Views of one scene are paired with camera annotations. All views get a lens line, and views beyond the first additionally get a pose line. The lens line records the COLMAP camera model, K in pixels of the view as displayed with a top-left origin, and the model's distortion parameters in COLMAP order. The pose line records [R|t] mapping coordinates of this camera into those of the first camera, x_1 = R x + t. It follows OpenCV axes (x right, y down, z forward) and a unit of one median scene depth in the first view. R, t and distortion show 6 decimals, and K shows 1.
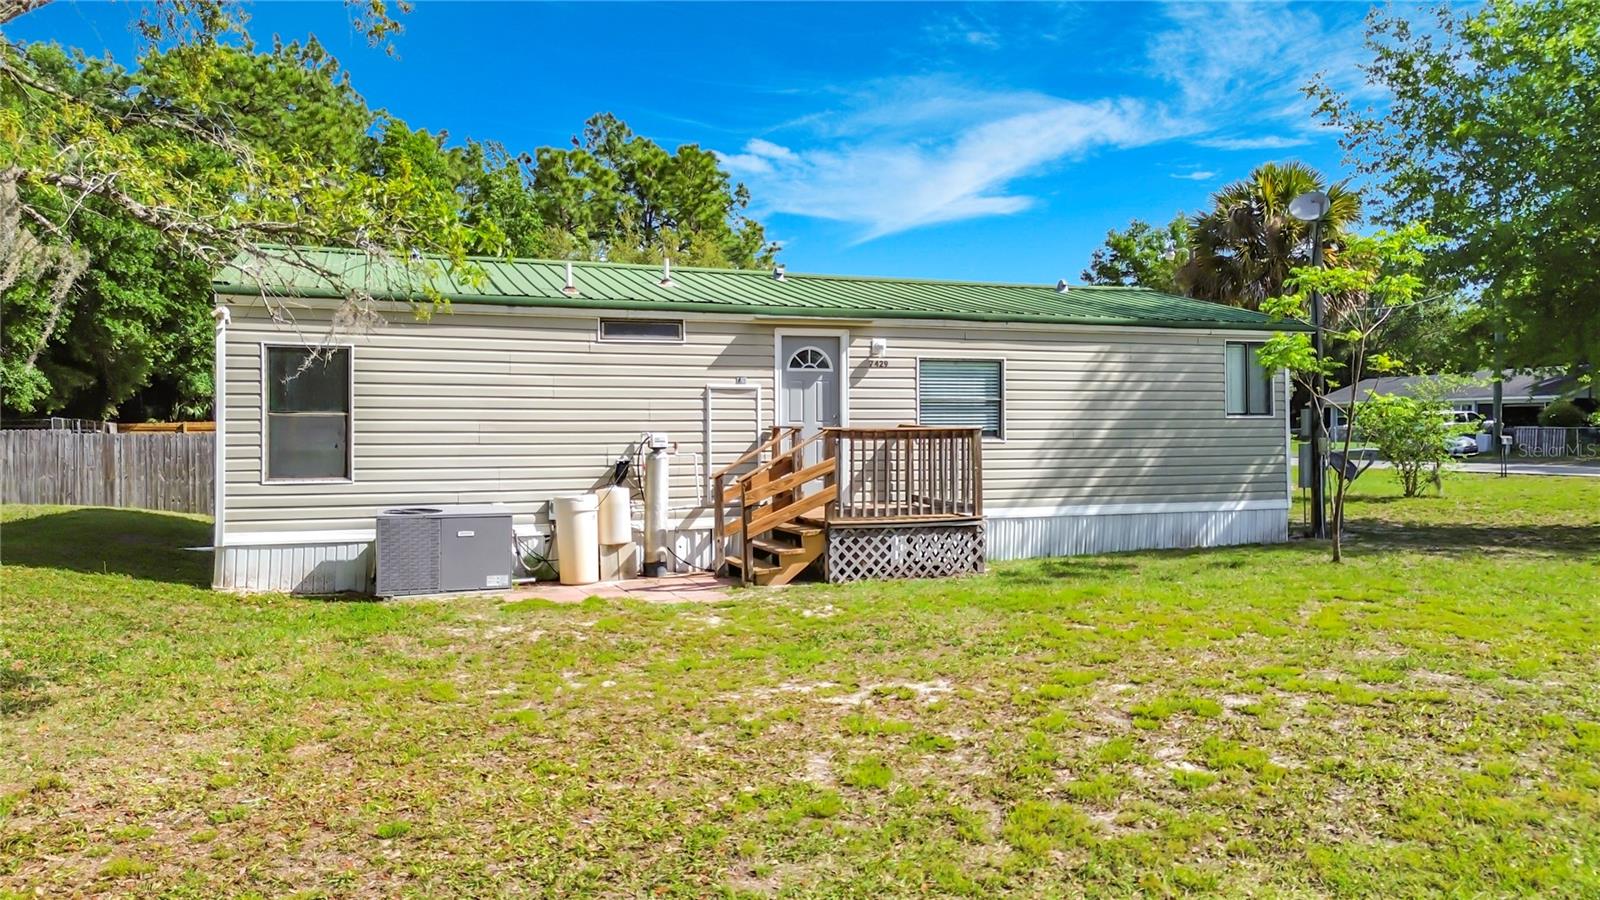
lens RADIAL K [[1157.4, 0, 810.4], [0, 1157.4, 449.0], [0, 0, 1]] dist [0.032464, -0.017043]
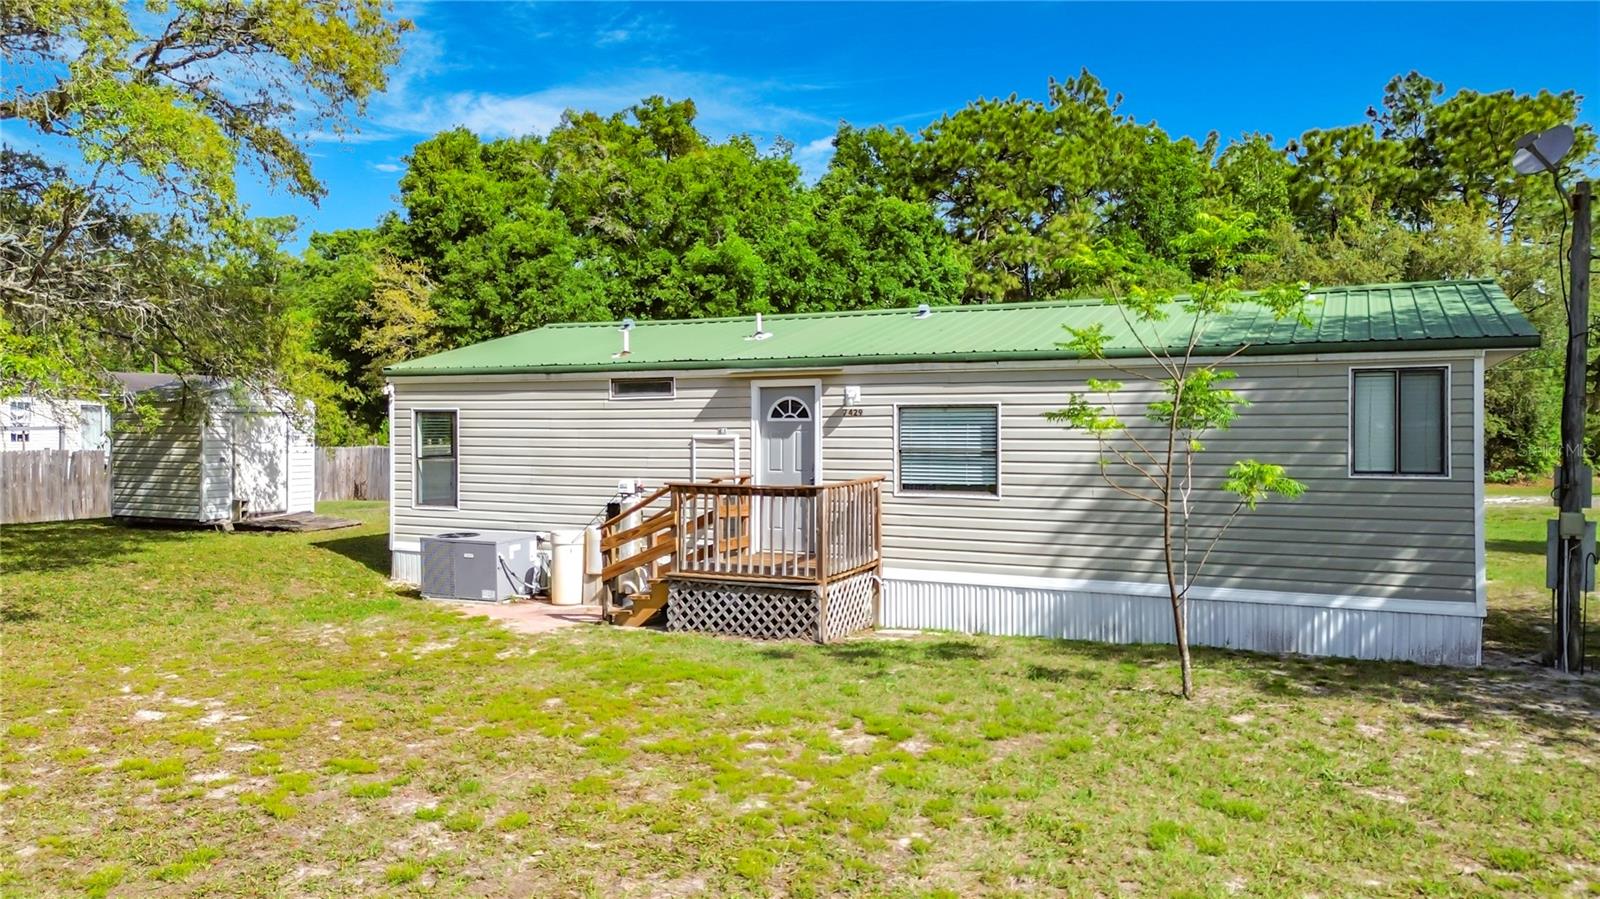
lens RADIAL K [[1157.4, 0, 787.6], [0, 1157.4, 435.3], [0, 0, 1]] dist [0.032464, -0.017043]
pose [[0.685143, 0.009278, -0.728350, 0.729657], [-0.013969, 0.999902, -0.000402, -0.053684], [0.728275, 0.010450, 0.685205, 0.300648]]
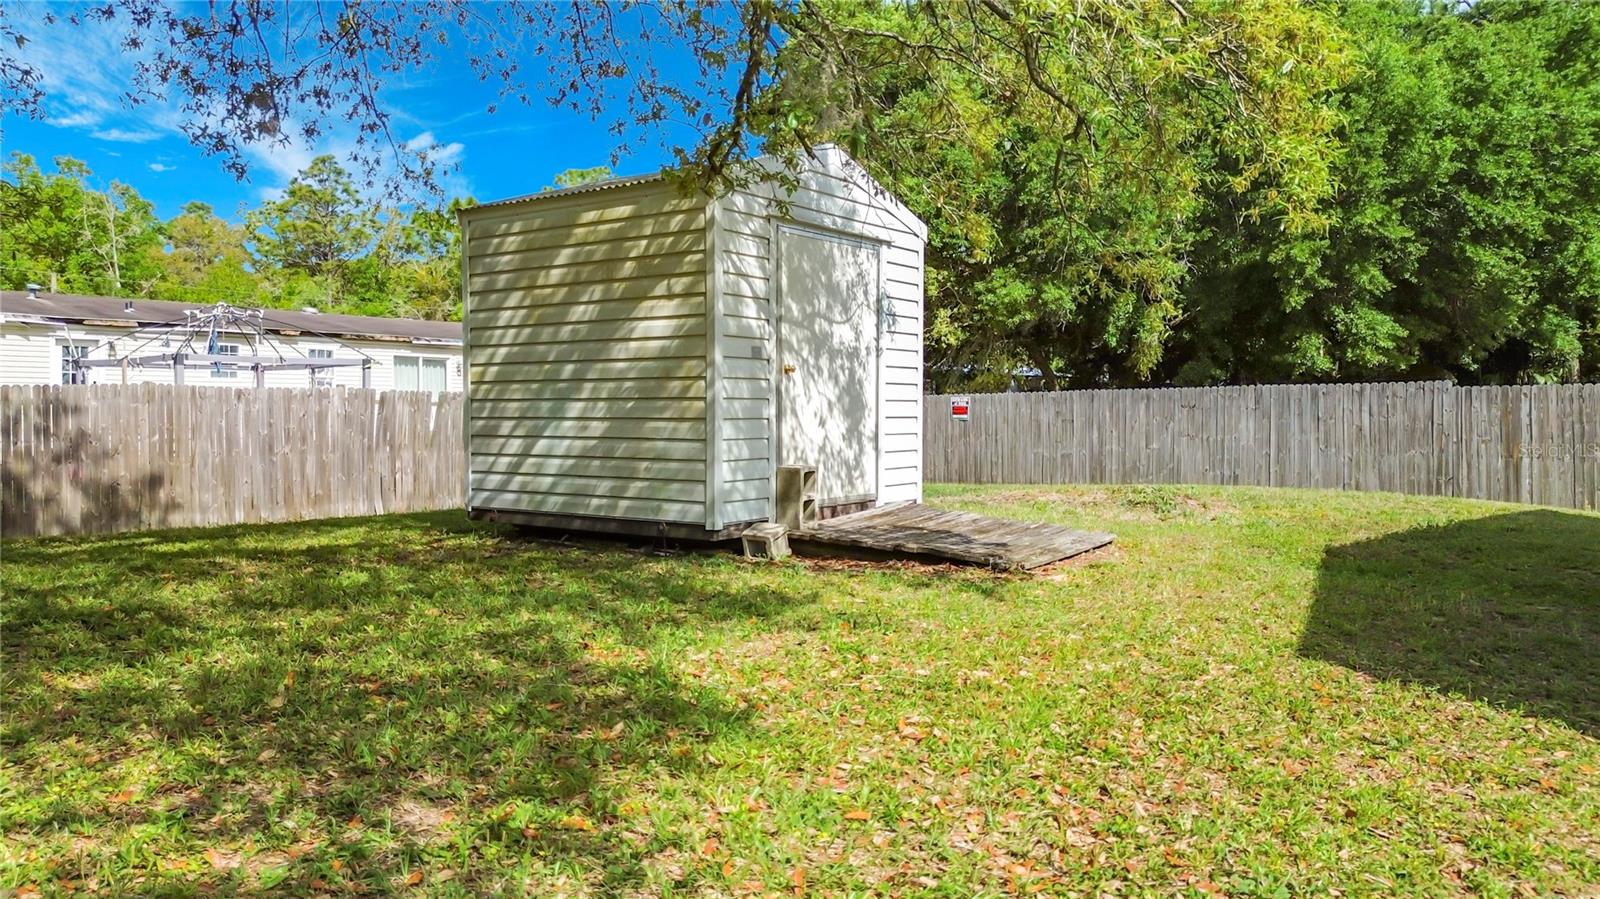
lens RADIAL K [[1157.4, 0, 817.4], [0, 1157.4, 434.8], [0, 0, 1]] dist [0.032464, -0.017043]
pose [[0.536490, 0.014793, -0.843777, -0.420167], [-0.013128, 0.999872, 0.009182, 0.018994], [0.843804, 0.006151, 0.536615, 0.539495]]
